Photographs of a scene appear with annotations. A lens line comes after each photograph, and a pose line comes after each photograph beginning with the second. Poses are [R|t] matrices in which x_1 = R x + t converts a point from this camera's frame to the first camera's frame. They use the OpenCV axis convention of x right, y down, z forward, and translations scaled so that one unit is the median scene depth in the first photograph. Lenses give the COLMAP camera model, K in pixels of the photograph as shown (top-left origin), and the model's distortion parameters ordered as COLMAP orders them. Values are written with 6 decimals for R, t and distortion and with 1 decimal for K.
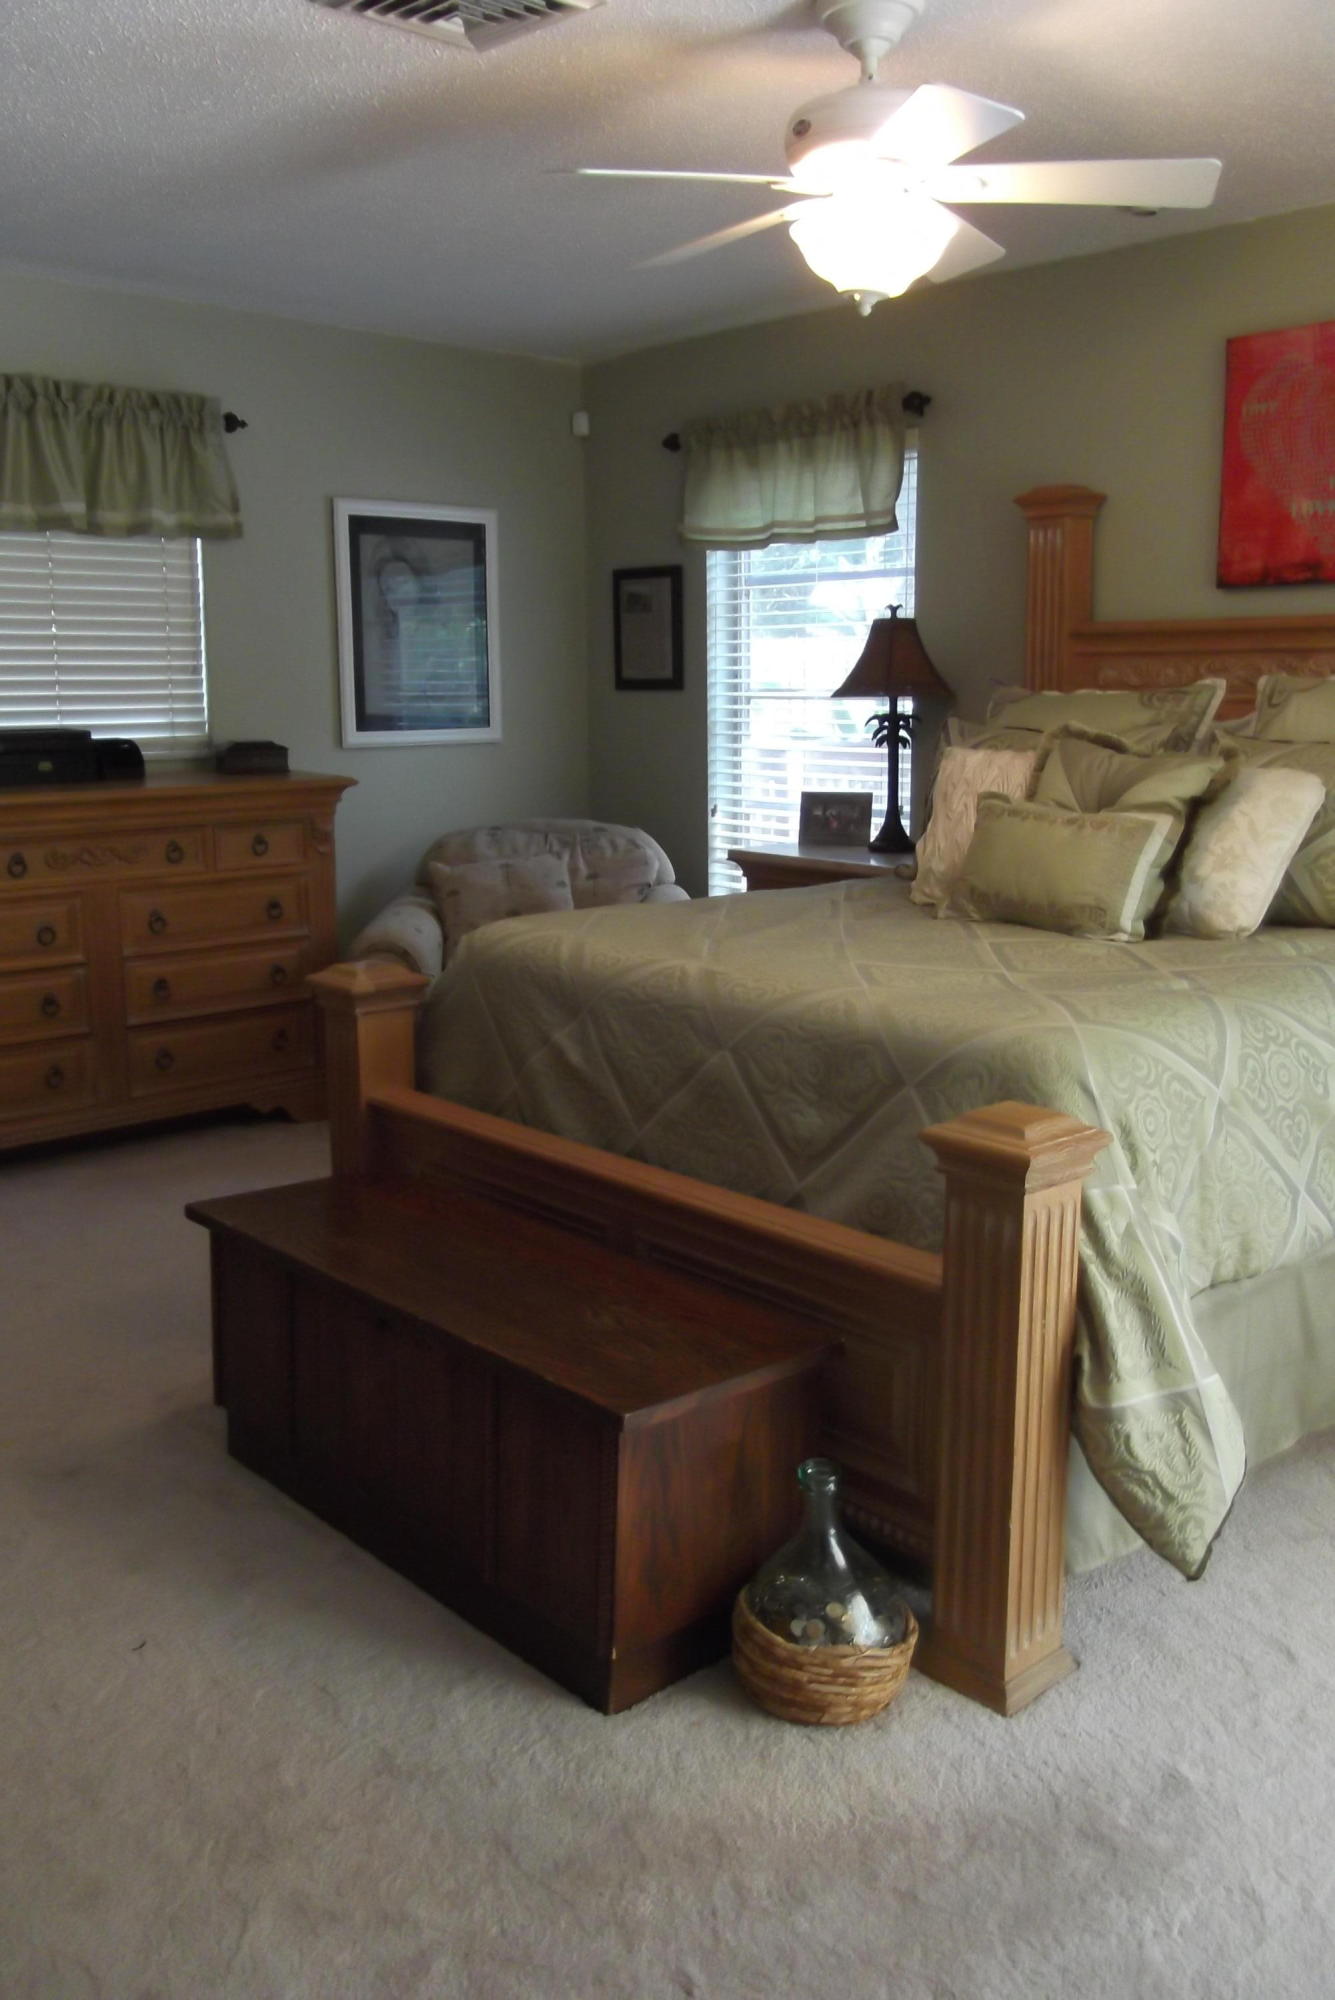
lens RADIAL K [[1689.6, 0, 663.0], [0, 1689.6, 991.9], [0, 0, 1]] dist [-0.052761, 0.096893]
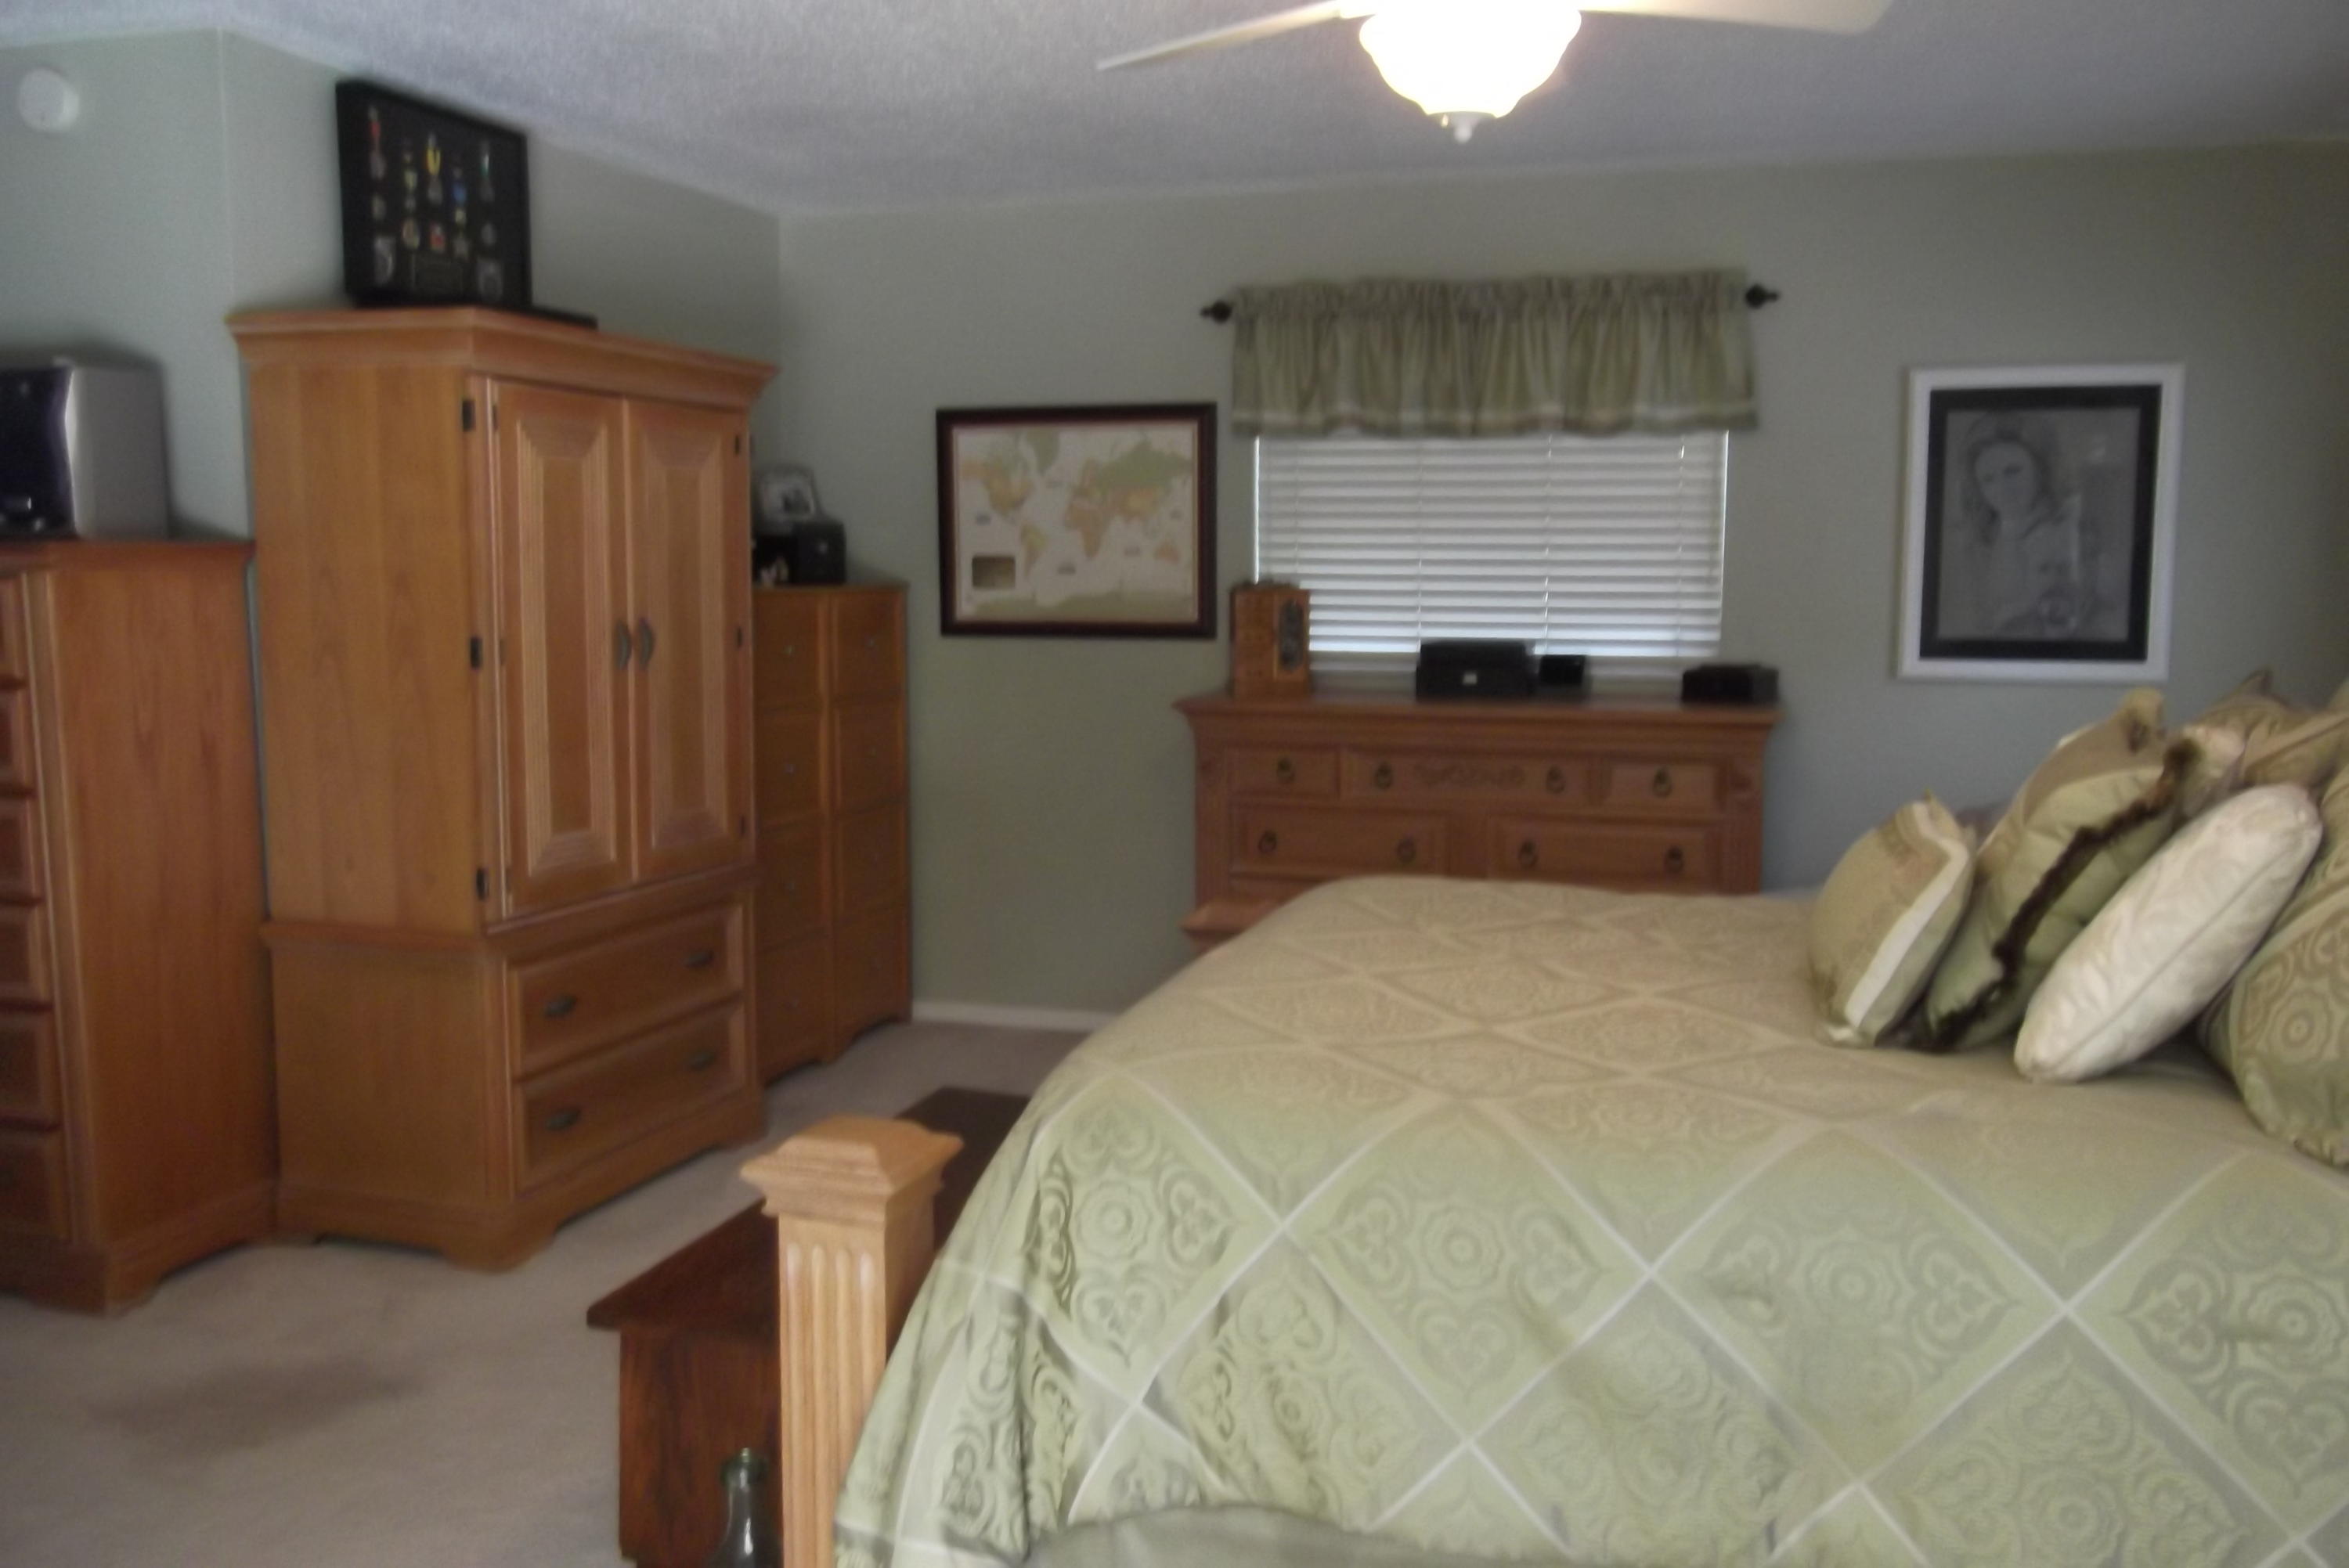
lens RADIAL K [[1984.3, 0, 1213.0], [0, 1984.3, 806.4], [0, 0, 1]] dist [-0.052761, 0.096893]
pose [[0.518642, 0.105826, -0.848417, 0.495714], [-0.162283, 0.986456, 0.023840, -0.061655], [0.839449, 0.125319, 0.528791, 0.270533]]
